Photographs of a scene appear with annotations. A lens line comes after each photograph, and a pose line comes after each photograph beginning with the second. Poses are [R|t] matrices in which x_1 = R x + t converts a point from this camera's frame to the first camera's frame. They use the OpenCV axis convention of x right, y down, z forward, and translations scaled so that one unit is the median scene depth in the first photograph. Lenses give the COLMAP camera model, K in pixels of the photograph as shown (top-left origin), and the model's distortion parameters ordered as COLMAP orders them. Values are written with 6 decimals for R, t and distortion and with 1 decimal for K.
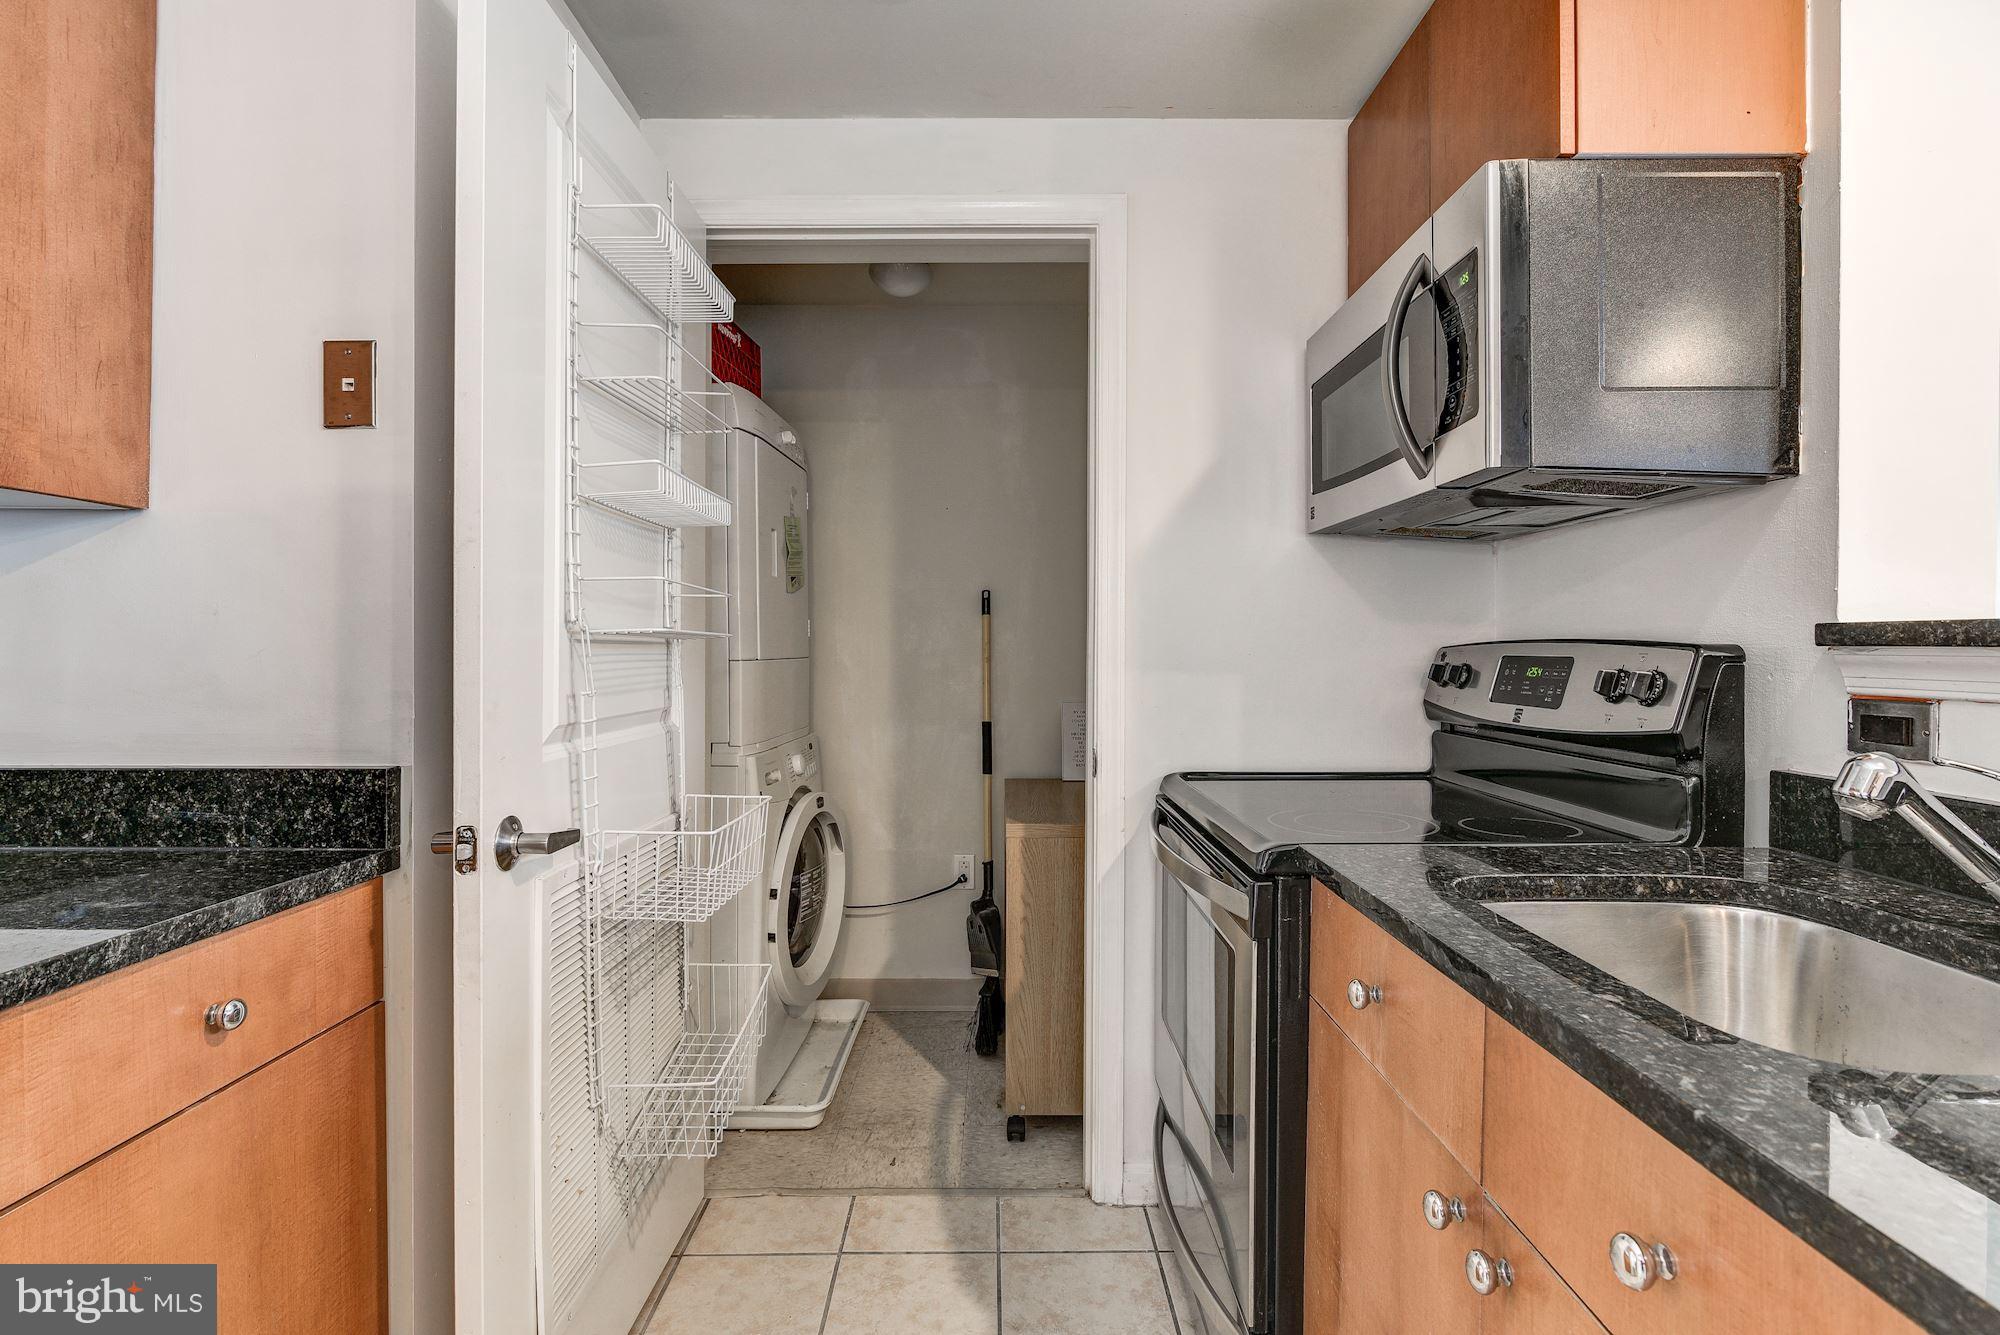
lens RADIAL K [[973.8, 0, 1008.5], [0, 973.8, 652.9], [0, 0, 1]] dist [-0.004365, -0.001872]
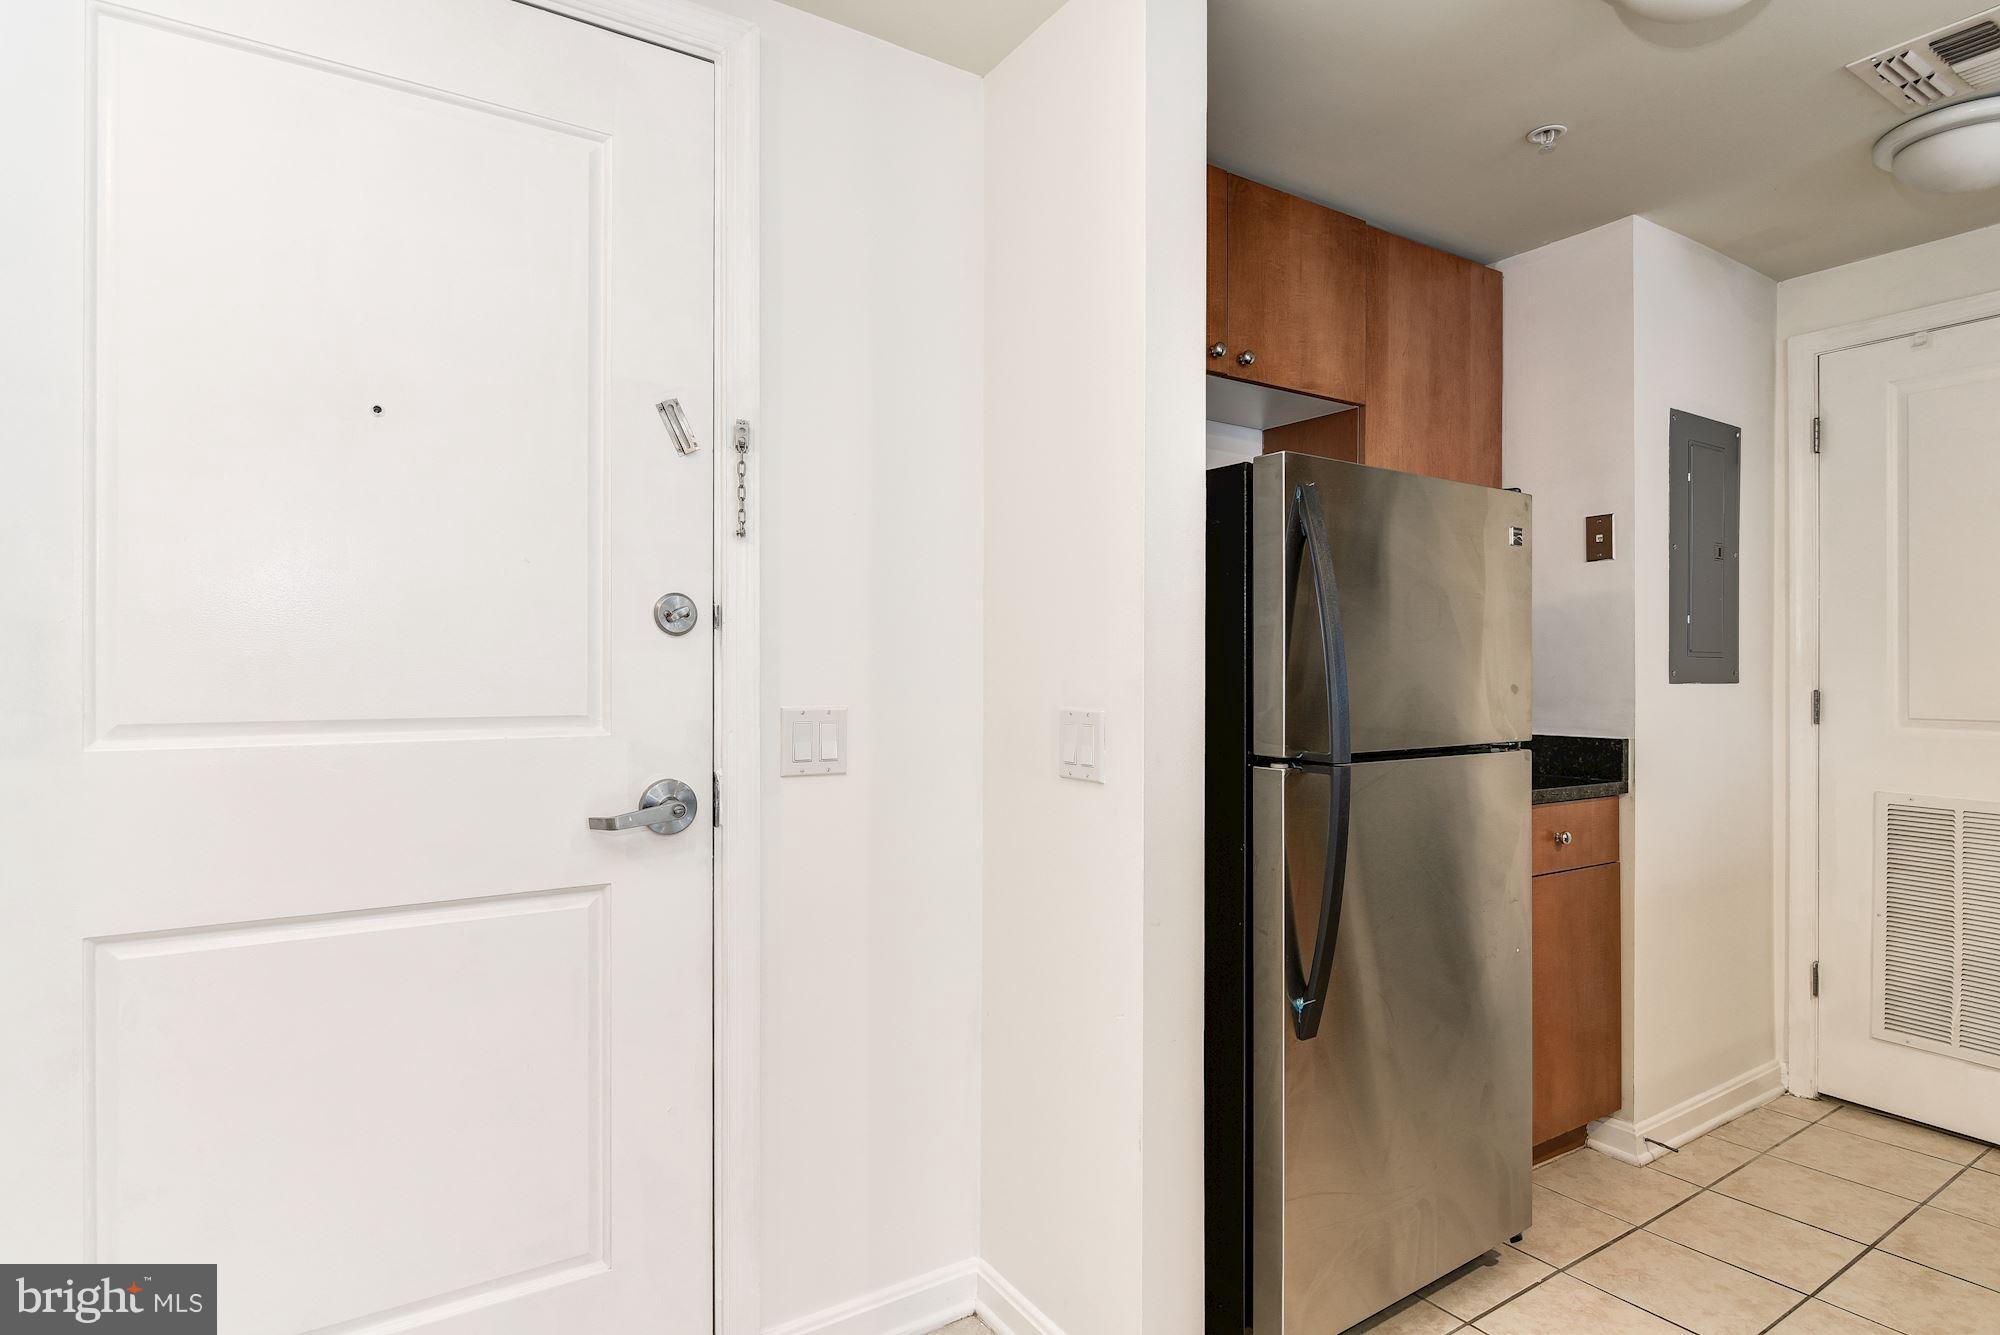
lens RADIAL K [[1069.3, 0, 992.4], [0, 1069.3, 671.4], [0, 0, 1]] dist [-0.009699, 0.001499]
pose [[0.539735, -0.007558, -0.841801, 0.348659], [-0.002715, 0.999939, -0.010718, 0.010343], [0.841831, 0.008070, 0.539681, -0.899818]]
